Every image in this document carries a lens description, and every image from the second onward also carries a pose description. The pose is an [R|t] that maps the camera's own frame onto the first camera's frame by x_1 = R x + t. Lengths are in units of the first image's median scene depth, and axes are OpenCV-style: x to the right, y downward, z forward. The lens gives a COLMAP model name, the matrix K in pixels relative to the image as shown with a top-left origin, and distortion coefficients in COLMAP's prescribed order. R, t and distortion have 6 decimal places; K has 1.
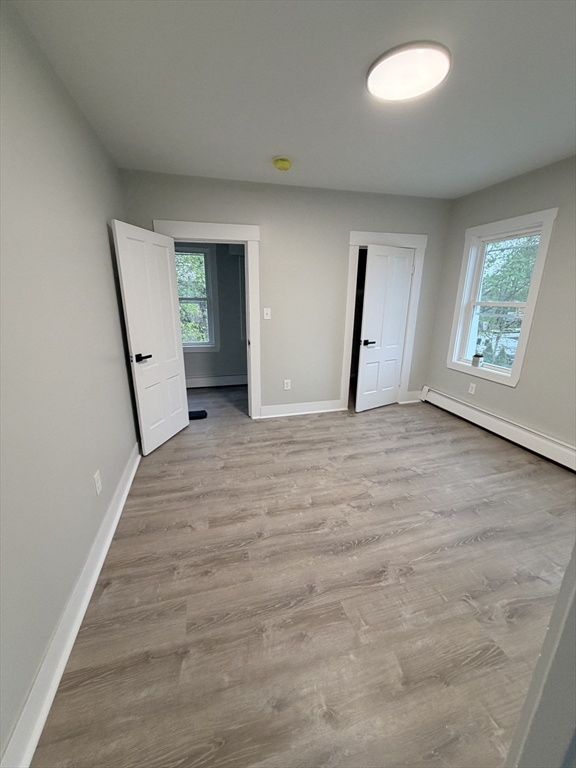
lens RADIAL K [[306.3, 0, 288.0], [0, 306.3, 384.0], [0, 0, 1]] dist [-0.000619, 0.000326]
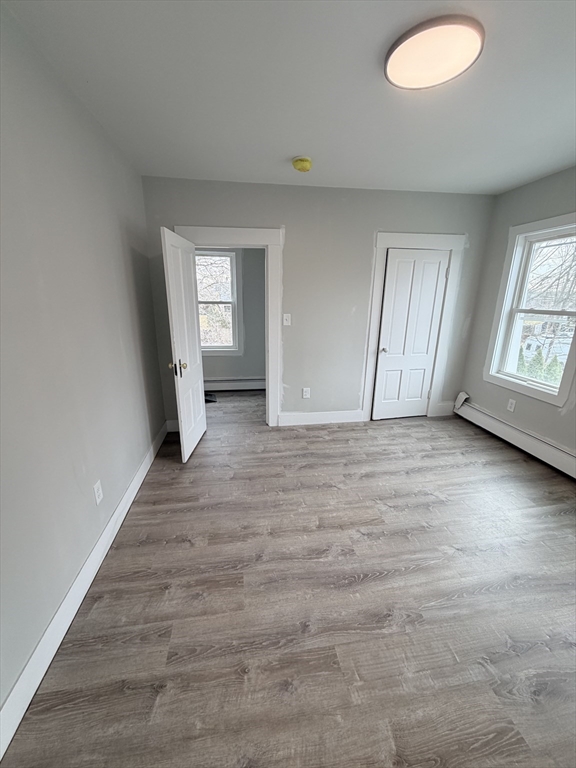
lens RADIAL K [[306.3, 0, 288.0], [0, 306.3, 384.0], [0, 0, 1]] dist [-0.000619, 0.000326]
pose [[0.993594, 0.033433, -0.107949, 0.082240], [-0.033535, 0.999437, 0.000873, -0.047017], [0.107917, 0.002752, 0.994156, 0.066497]]
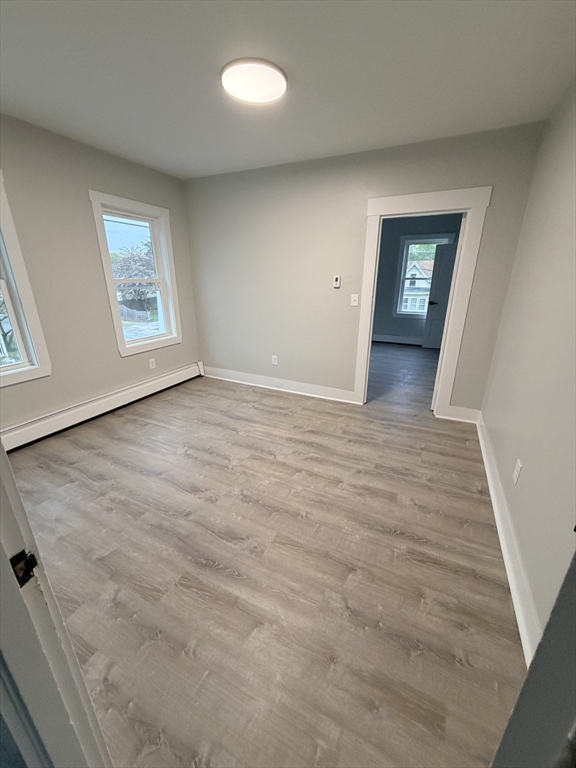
lens RADIAL K [[306.3, 0, 288.0], [0, 306.3, 384.0], [0, 0, 1]] dist [-0.000619, 0.000326]
pose [[-0.751790, -0.225823, 0.619529, -0.556046], [0.175784, 0.836896, 0.518367, -0.487971], [-0.635541, 0.498606, -0.589474, 1.716089]]
